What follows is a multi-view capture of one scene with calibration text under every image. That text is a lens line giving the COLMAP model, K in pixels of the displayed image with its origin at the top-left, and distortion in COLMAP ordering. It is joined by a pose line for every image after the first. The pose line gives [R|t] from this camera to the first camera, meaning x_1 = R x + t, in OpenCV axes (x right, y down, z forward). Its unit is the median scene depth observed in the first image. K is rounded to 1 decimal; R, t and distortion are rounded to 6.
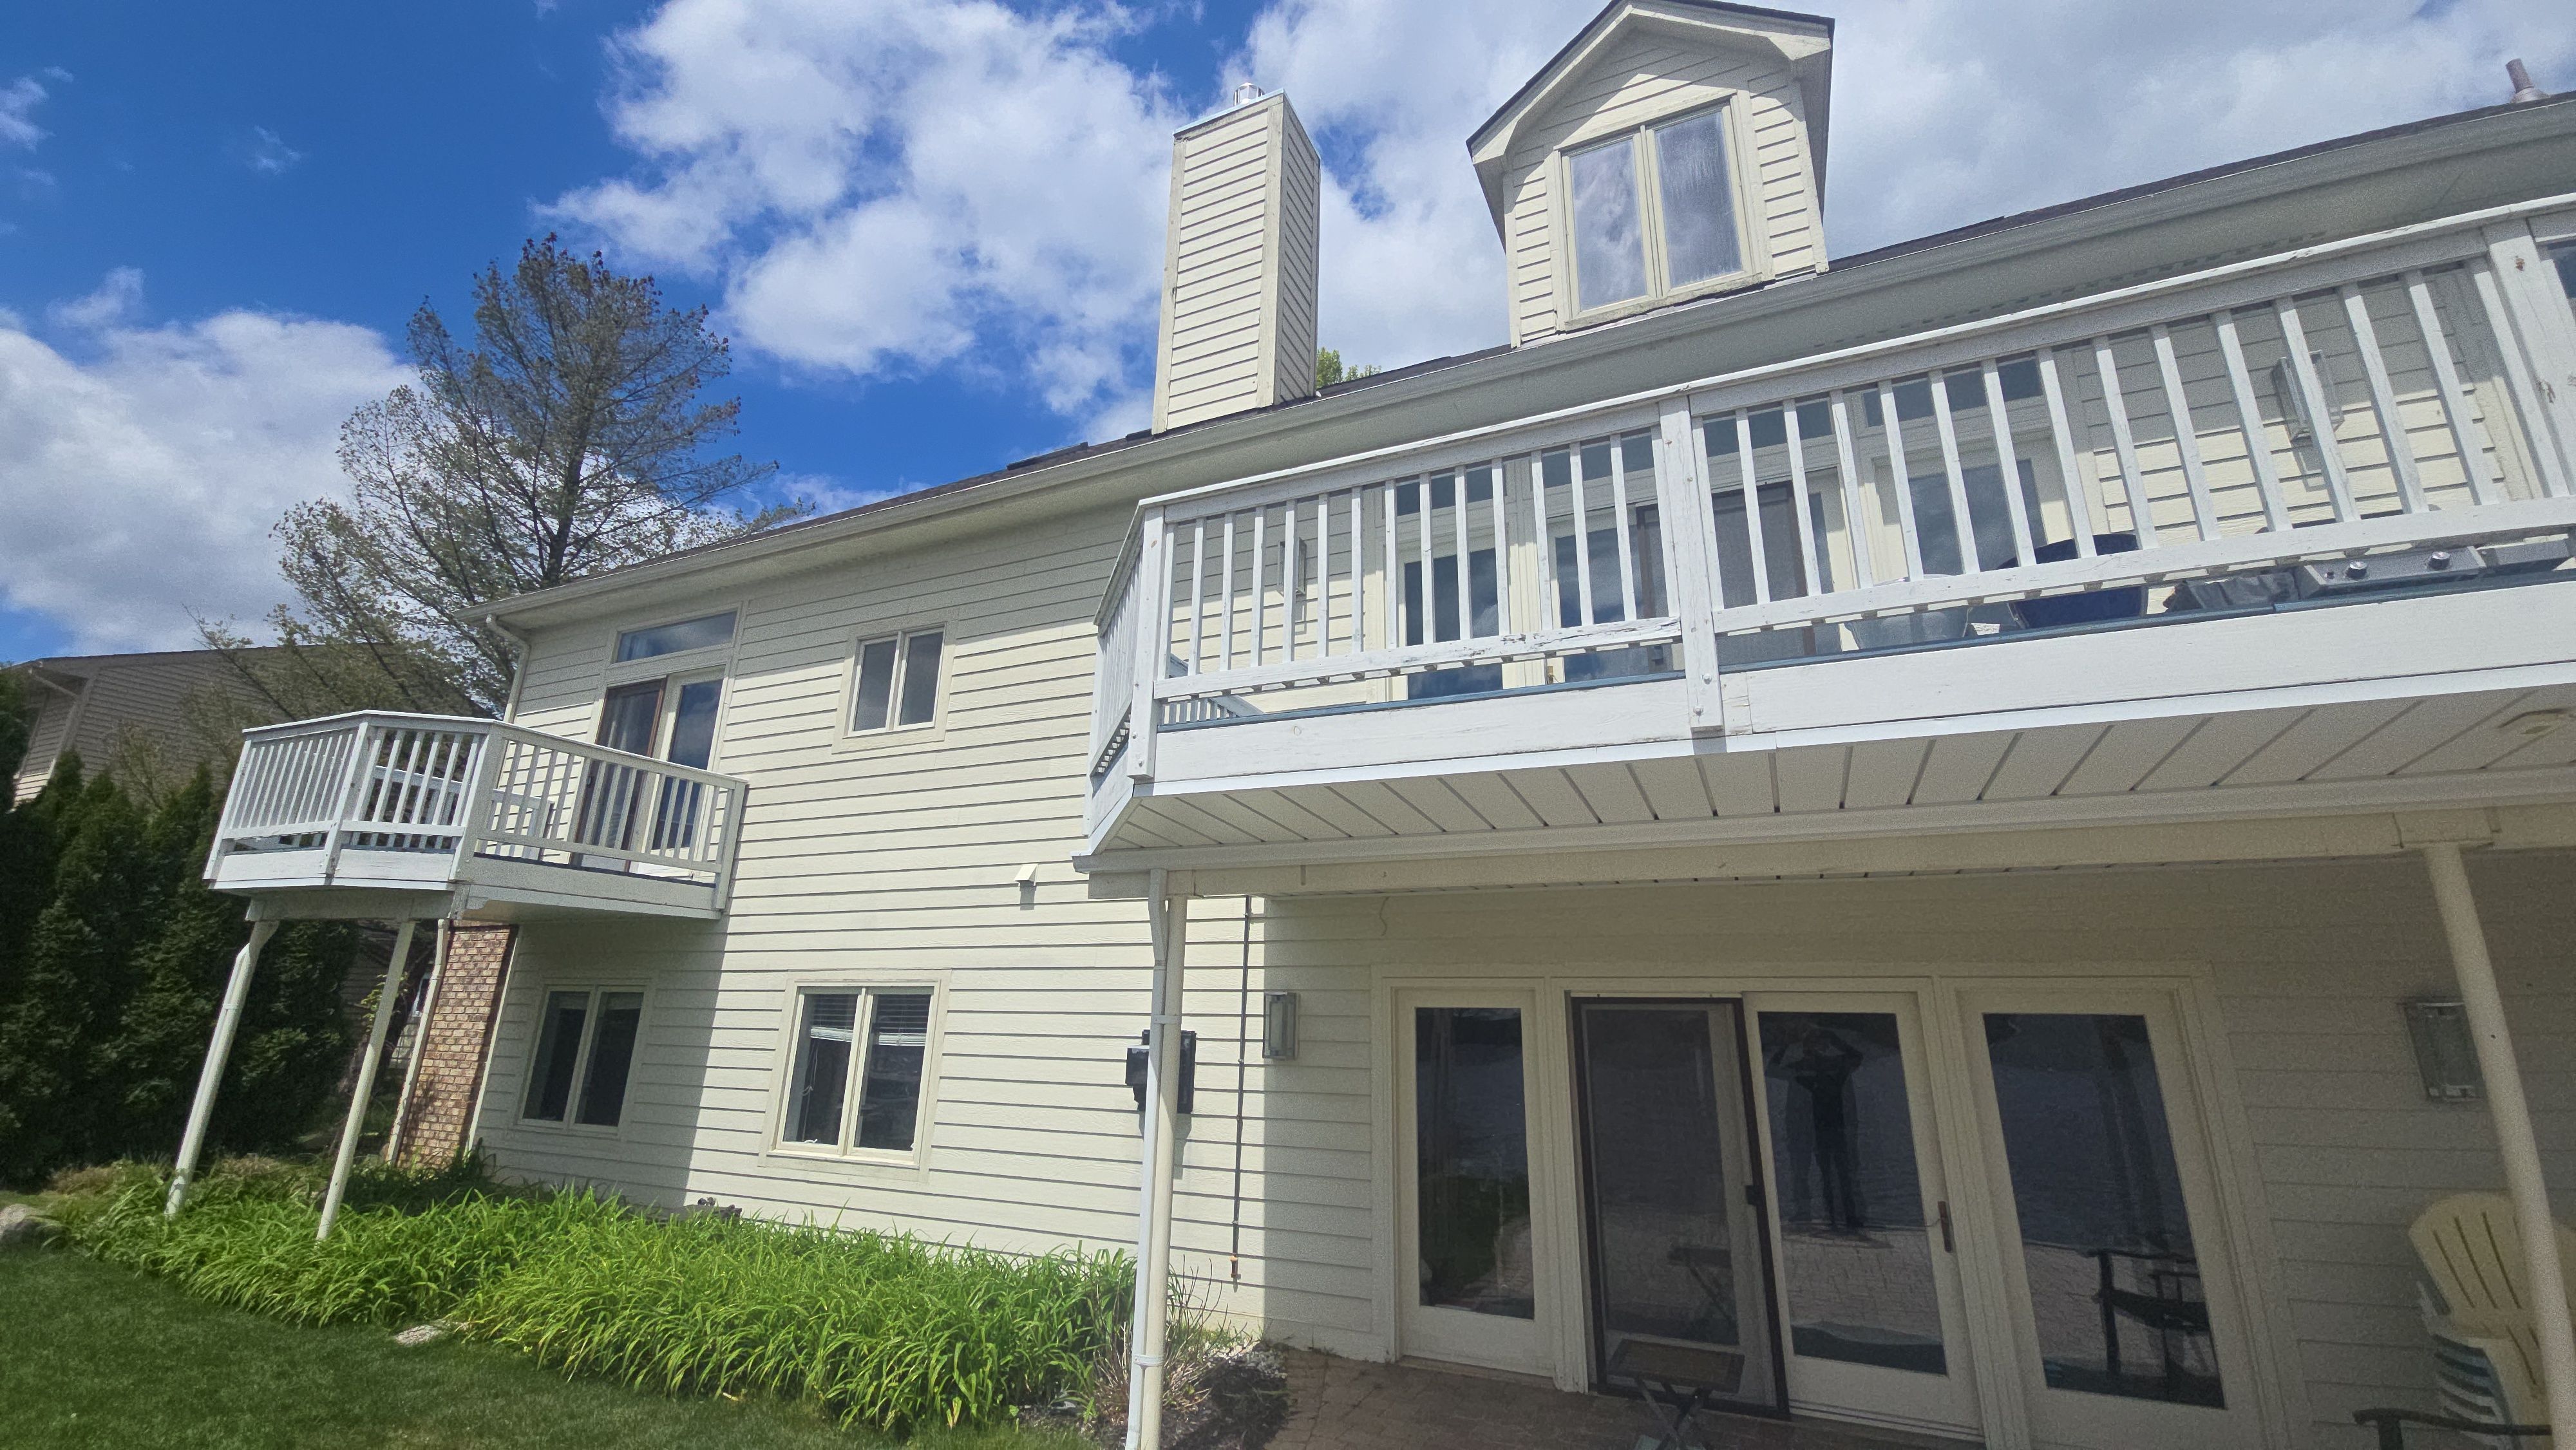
lens RADIAL K [[1062.1, 0, 1282.7], [0, 1062.1, 696.7], [0, 0, 1]] dist [-0.002207, -0.000573]
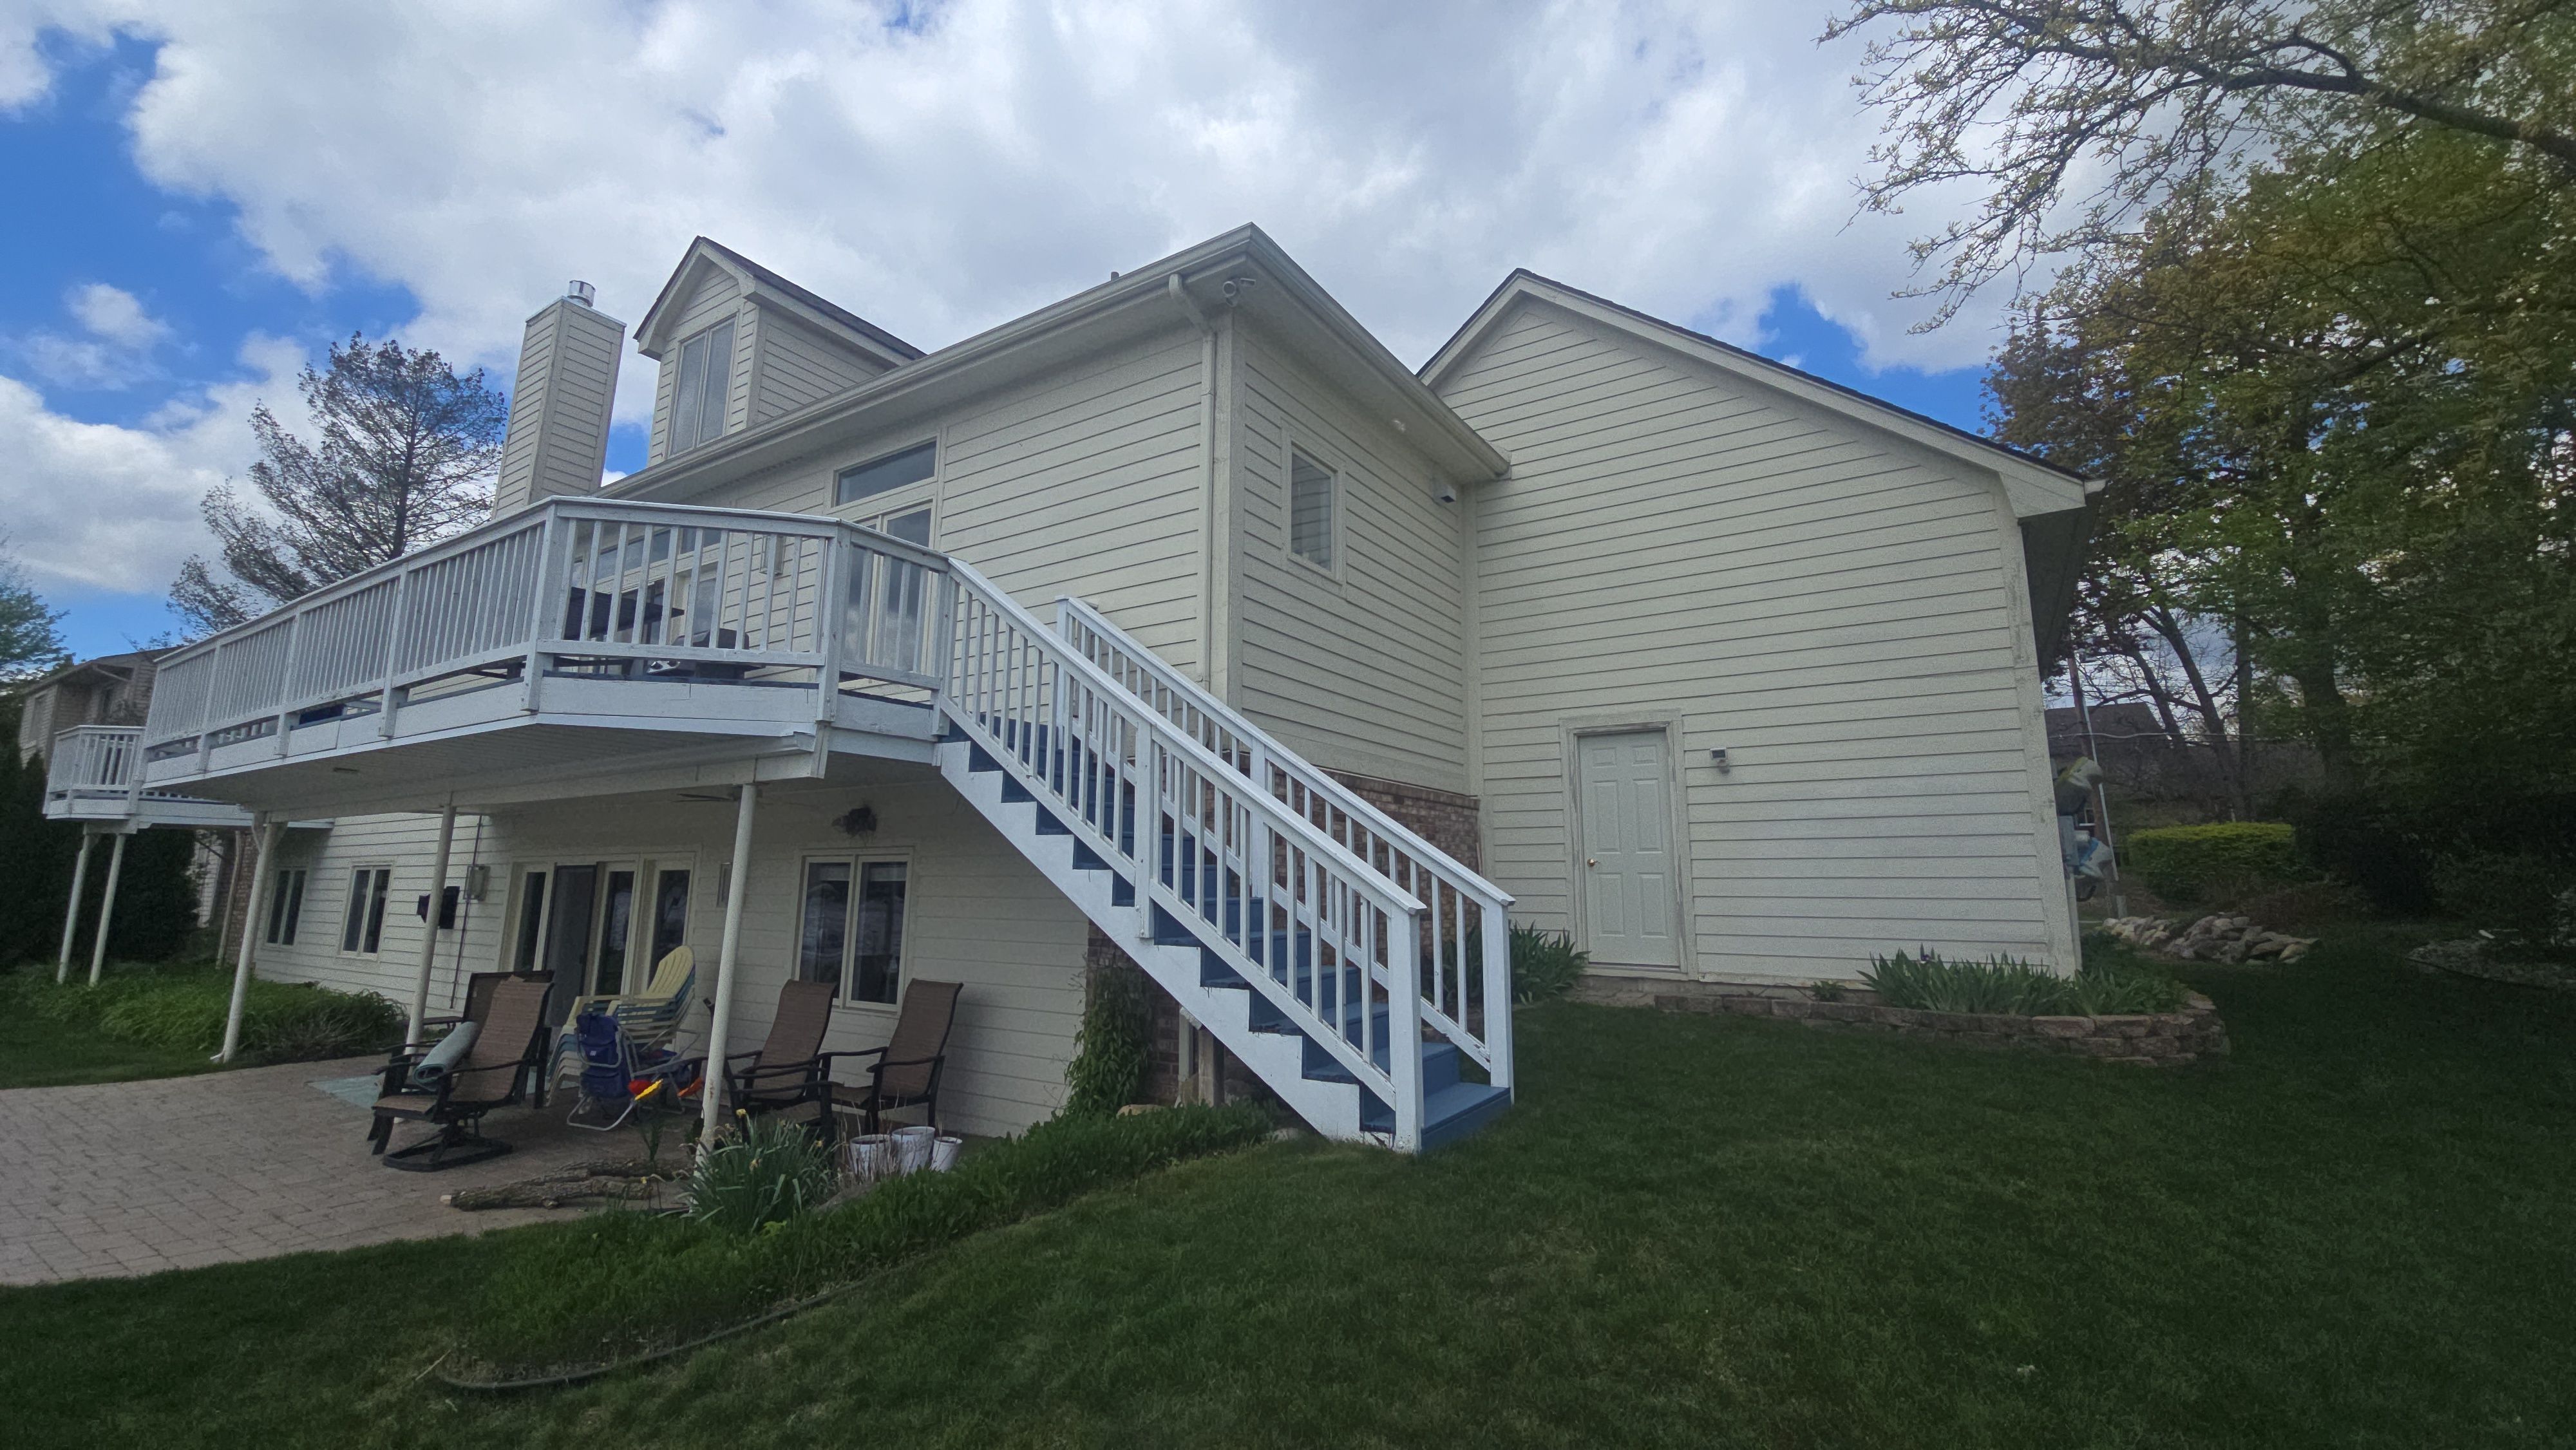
lens RADIAL K [[1037.0, 0, 1291.0], [0, 1037.0, 712.7], [0, 0, 1]] dist [0.001922, -0.000305]
pose [[0.991063, -0.033697, -0.129071, 1.345392], [0.049969, 0.990900, 0.124982, -0.117124], [0.123685, -0.130315, 0.983728, -0.474214]]
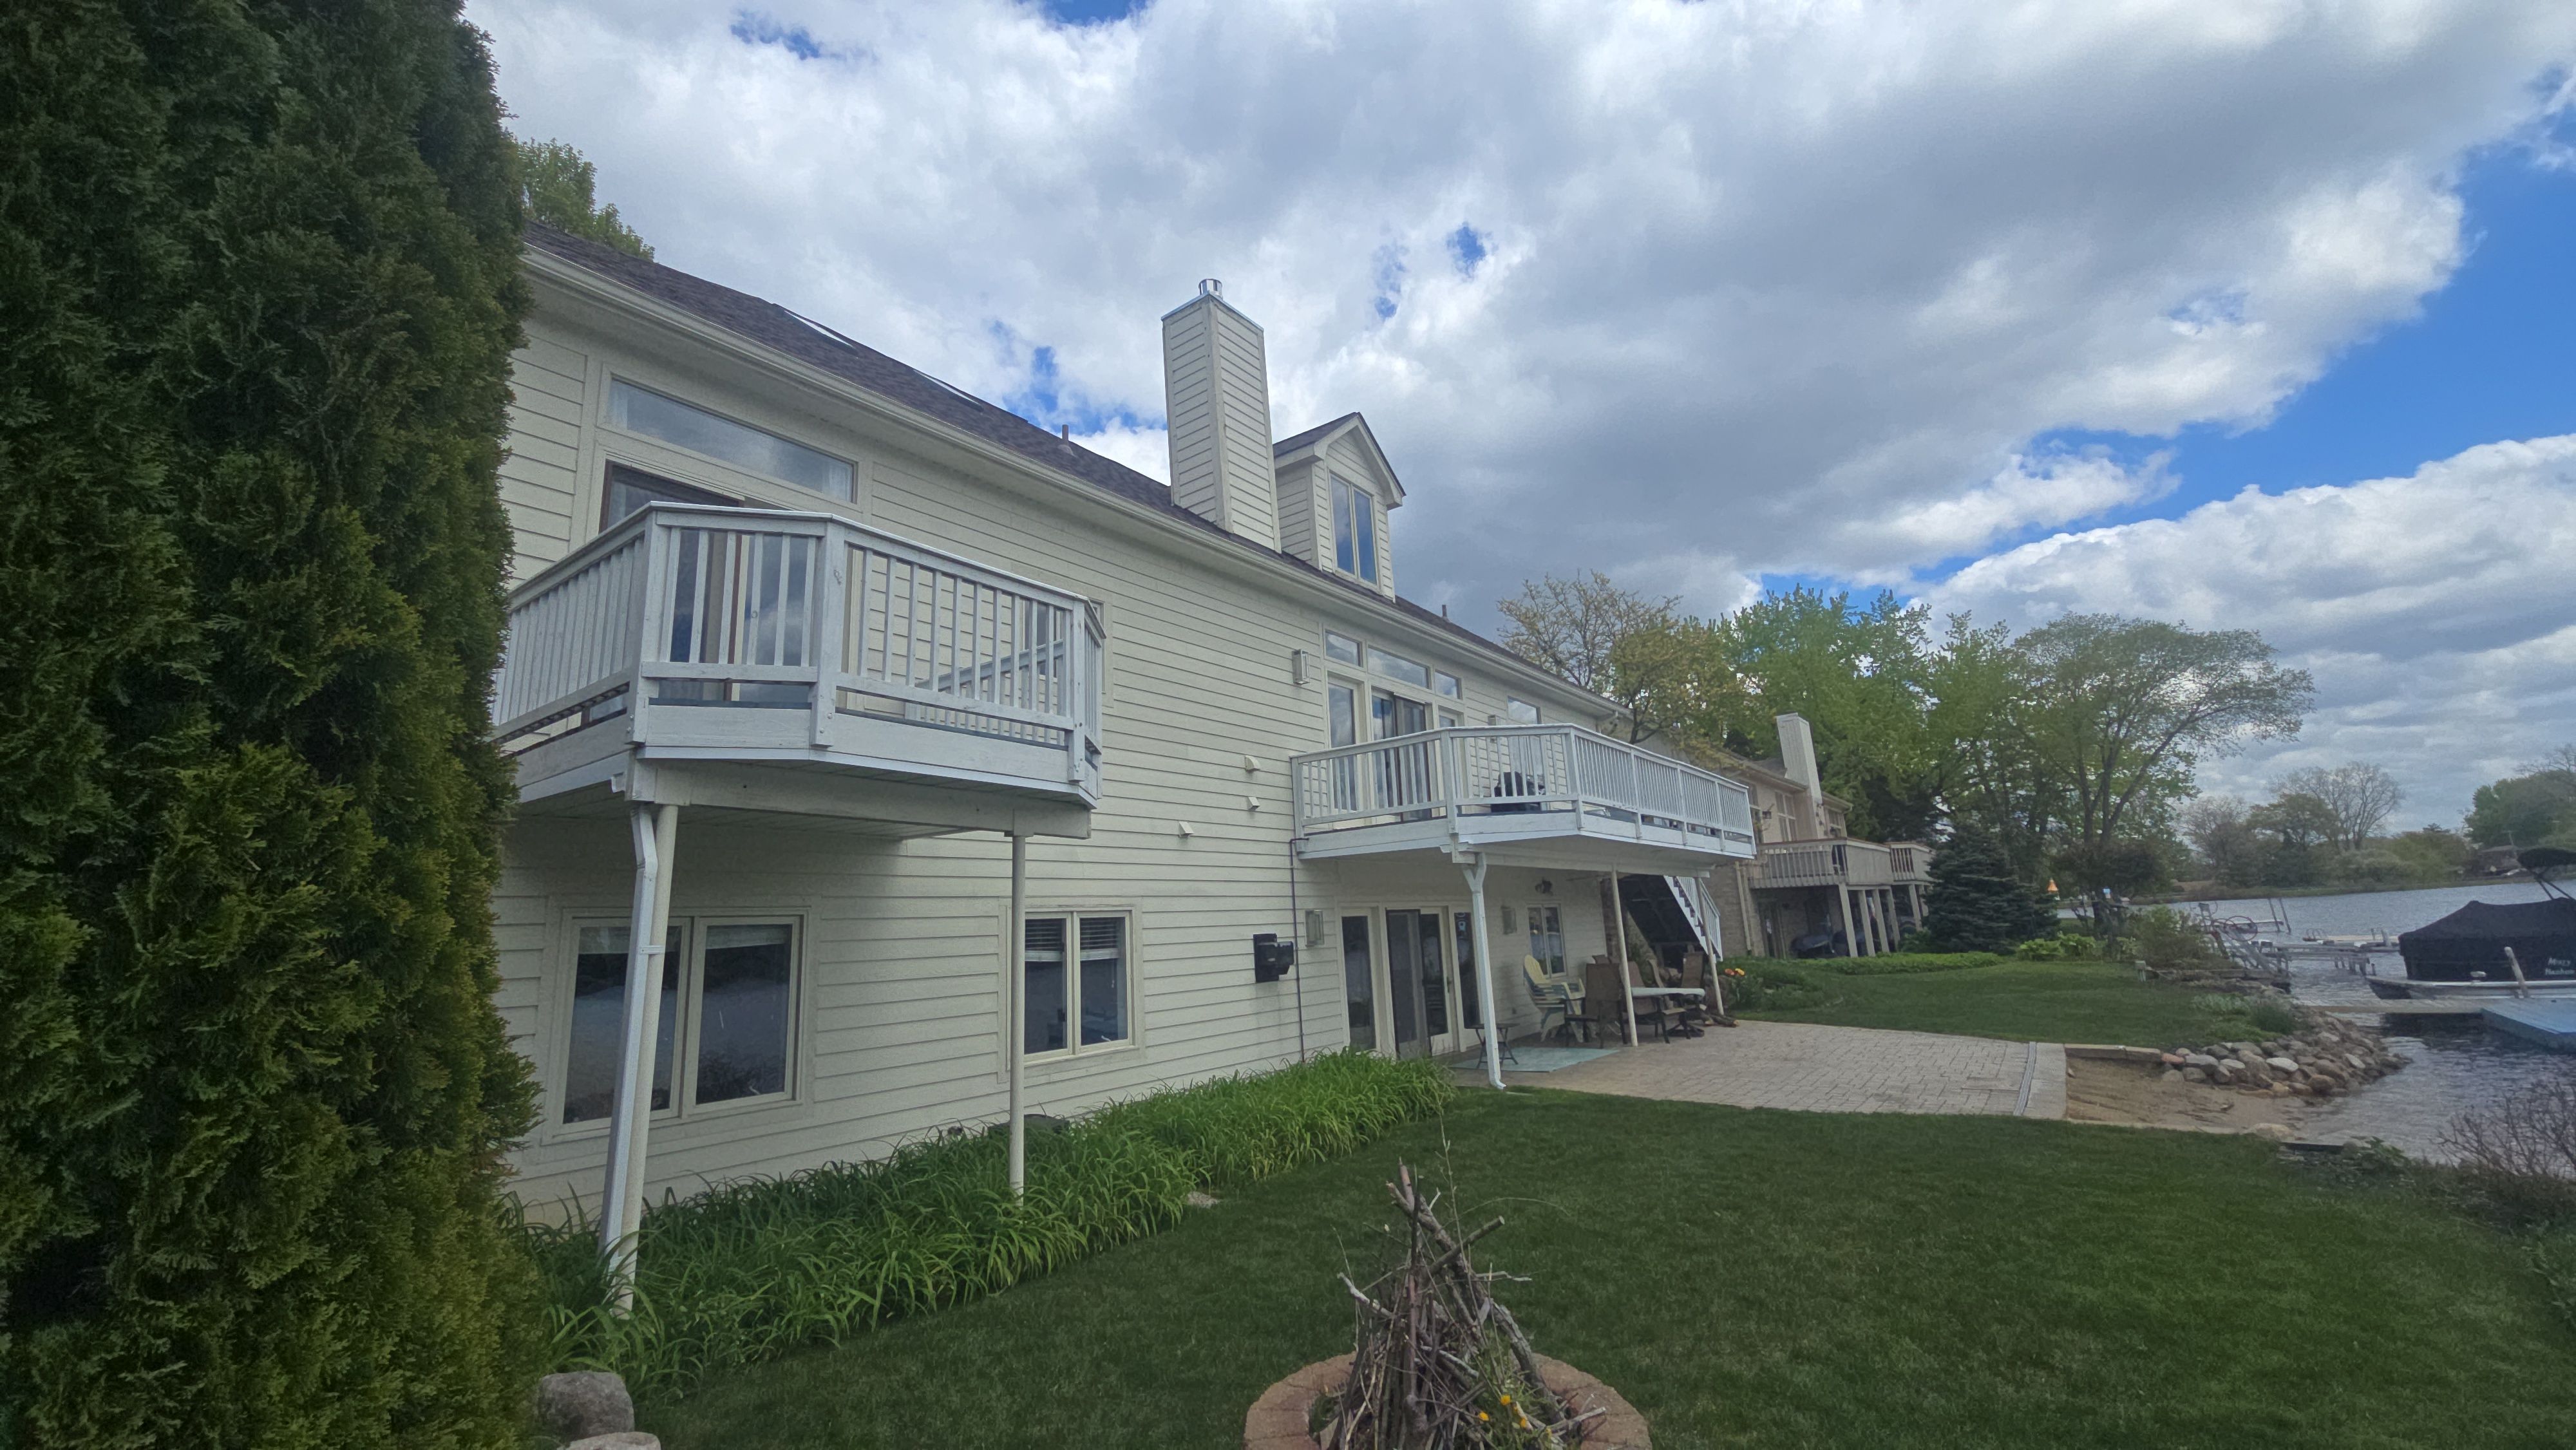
lens RADIAL K [[1030.5, 0, 1295.8], [0, 1030.5, 721.5], [0, 0, 1]] dist [0.013741, -0.015876]
pose [[0.195923, 0.172771, 0.965280, -1.456477], [-0.234362, 0.964081, -0.124988, 0.158878], [-0.952202, -0.201737, 0.229376, 0.561227]]
